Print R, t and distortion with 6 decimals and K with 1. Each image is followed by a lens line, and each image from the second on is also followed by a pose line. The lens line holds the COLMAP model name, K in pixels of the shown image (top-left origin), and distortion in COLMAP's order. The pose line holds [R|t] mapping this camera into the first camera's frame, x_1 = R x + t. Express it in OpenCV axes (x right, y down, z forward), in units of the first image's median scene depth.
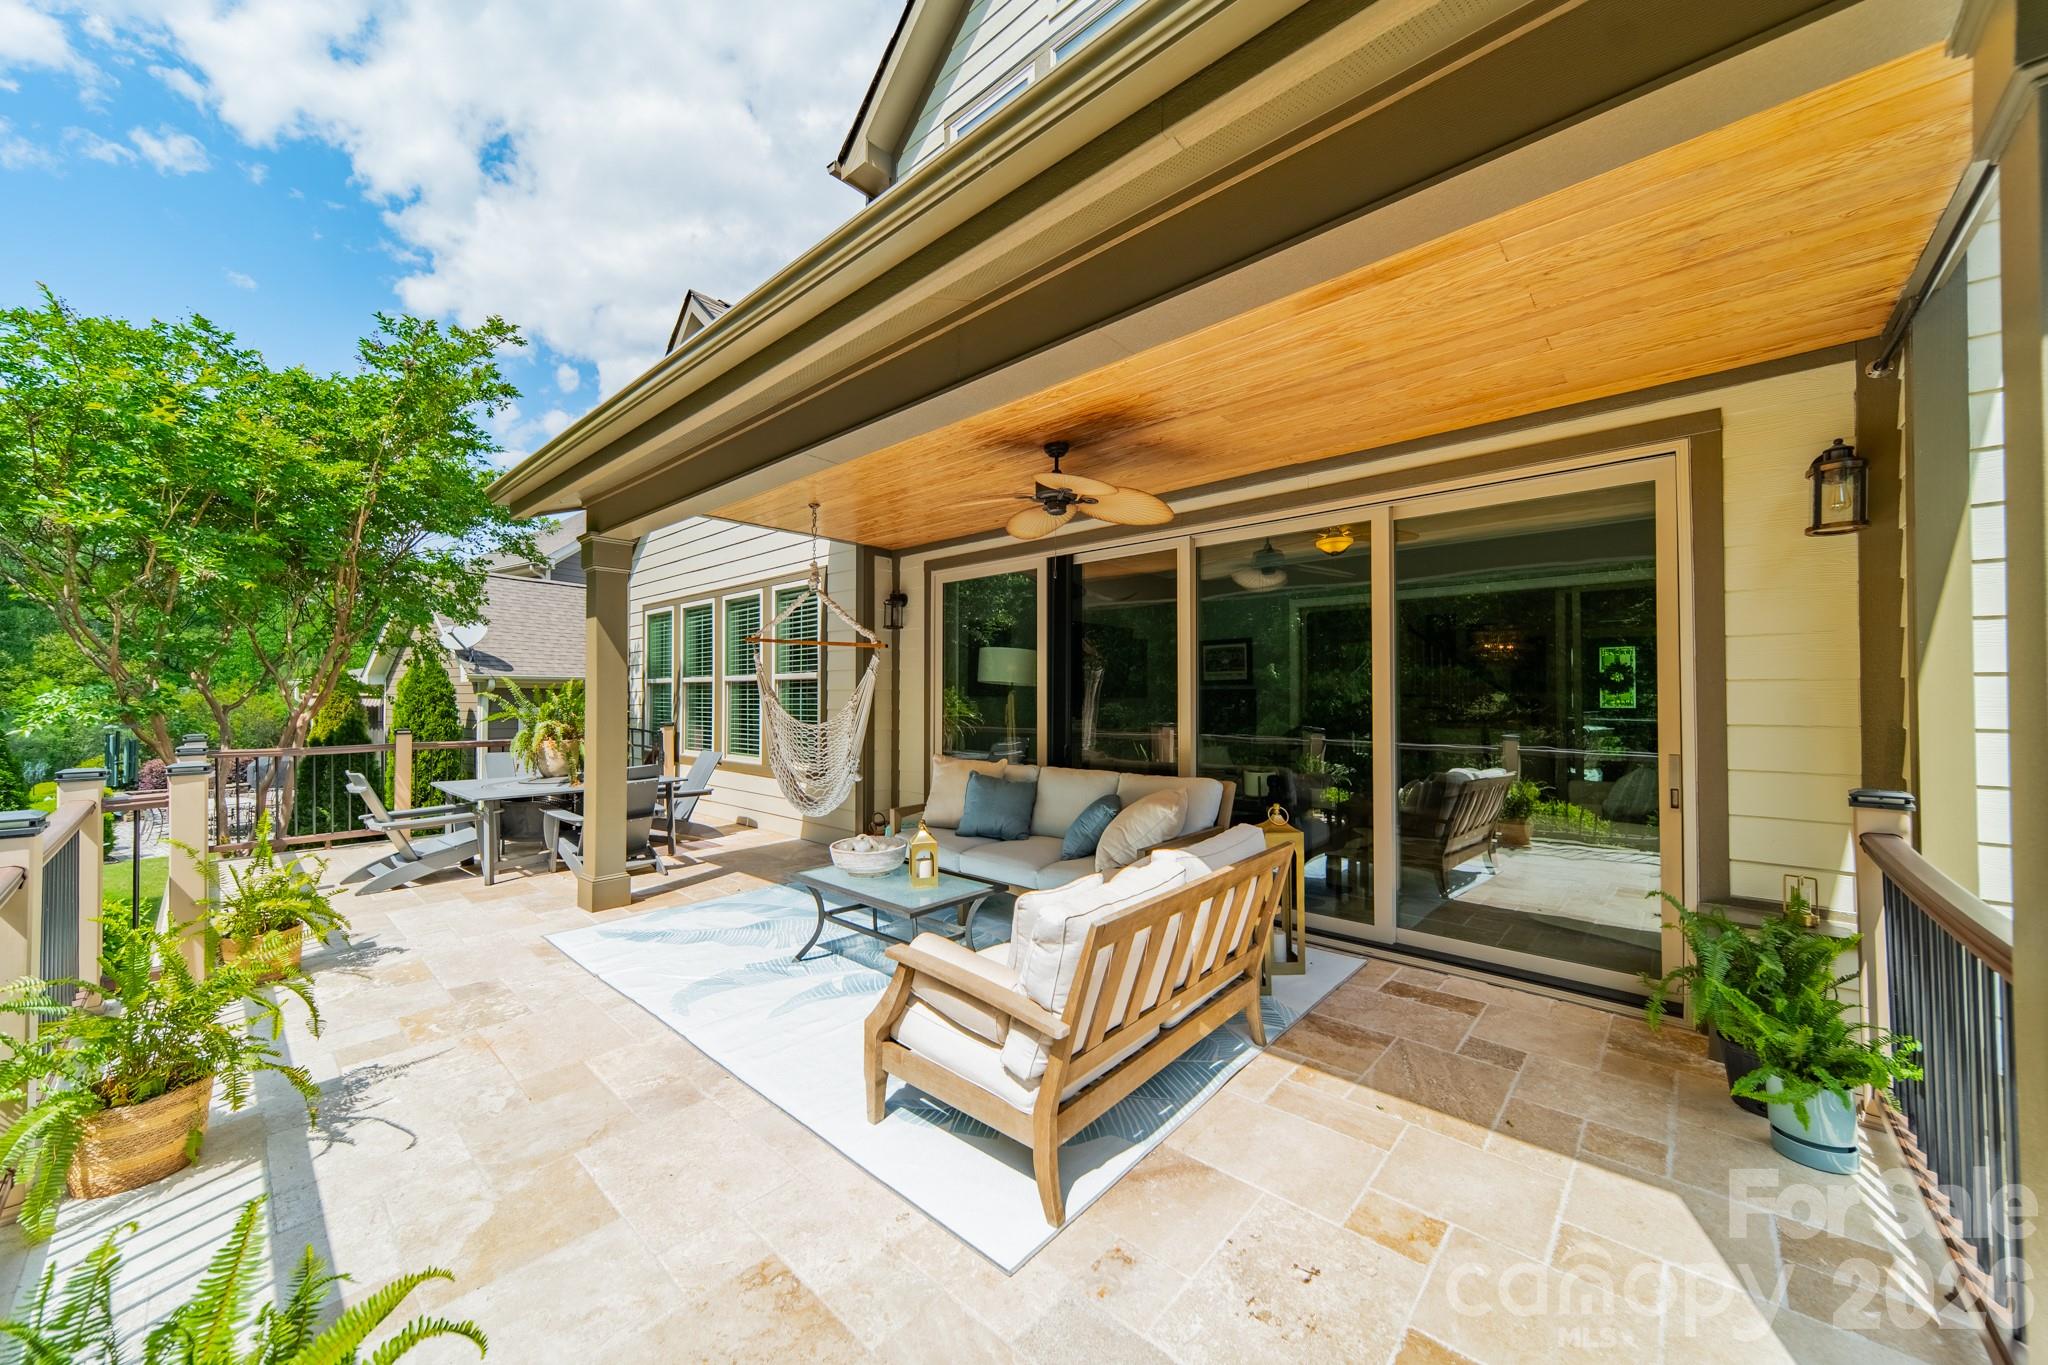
lens RADIAL K [[725.4, 0, 1019.0], [0, 725.4, 691.2], [0, 0, 1]] dist [0.008828, -0.000079]
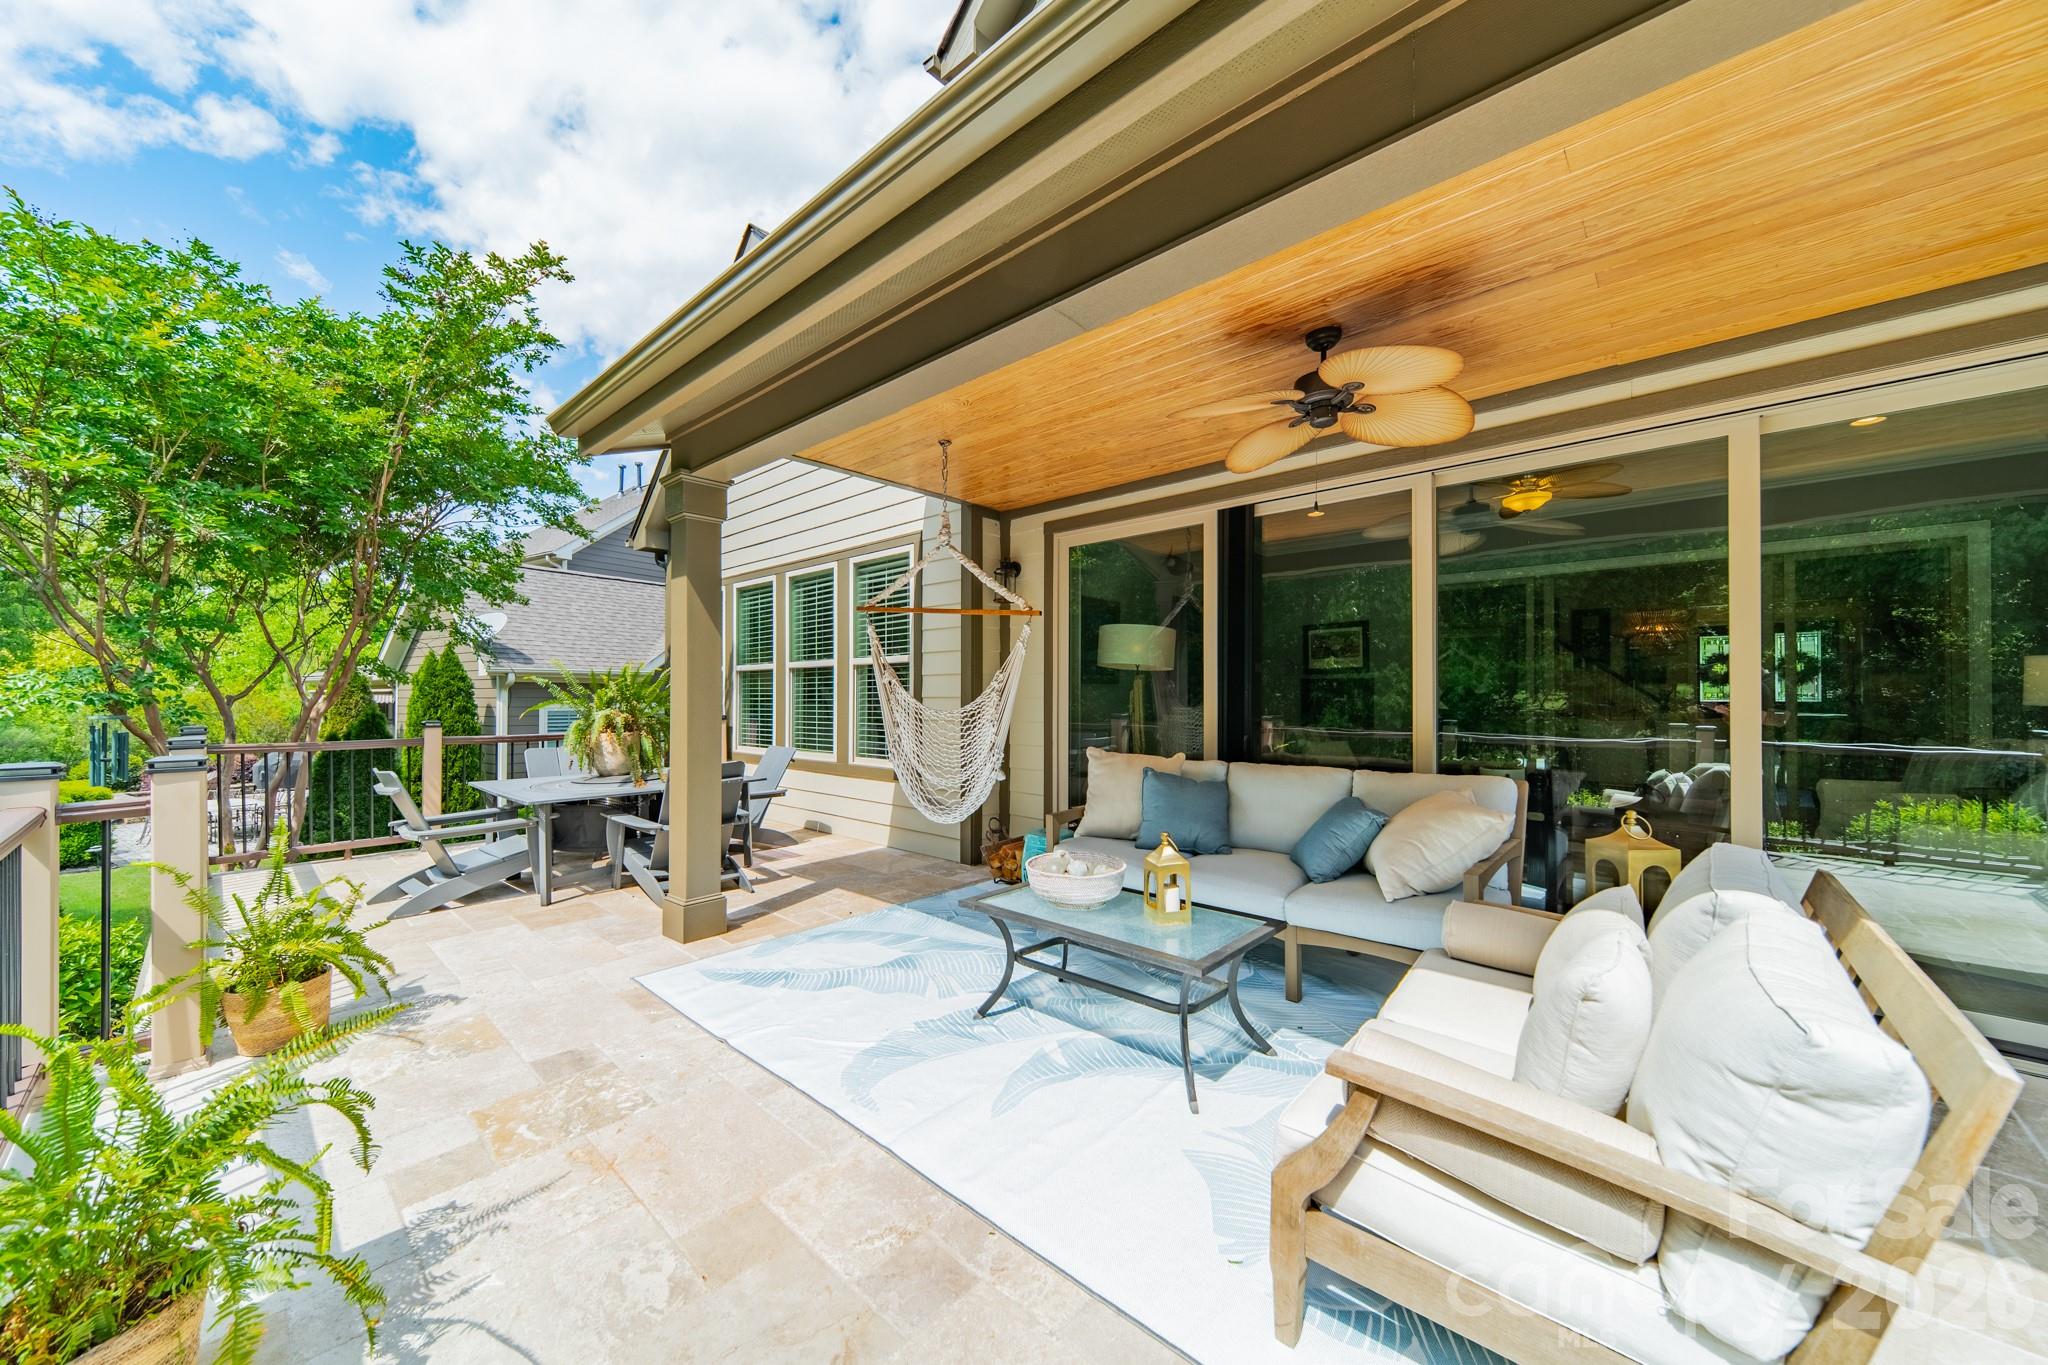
lens RADIAL K [[725.4, 0, 1019.0], [0, 725.4, 691.2], [0, 0, 1]] dist [0.008828, -0.000079]
pose [[0.999994, -0.001198, -0.003174, -0.177727], [0.001200, 0.999999, 0.000380, 0.021150], [0.003174, -0.000384, 0.999995, 0.165069]]
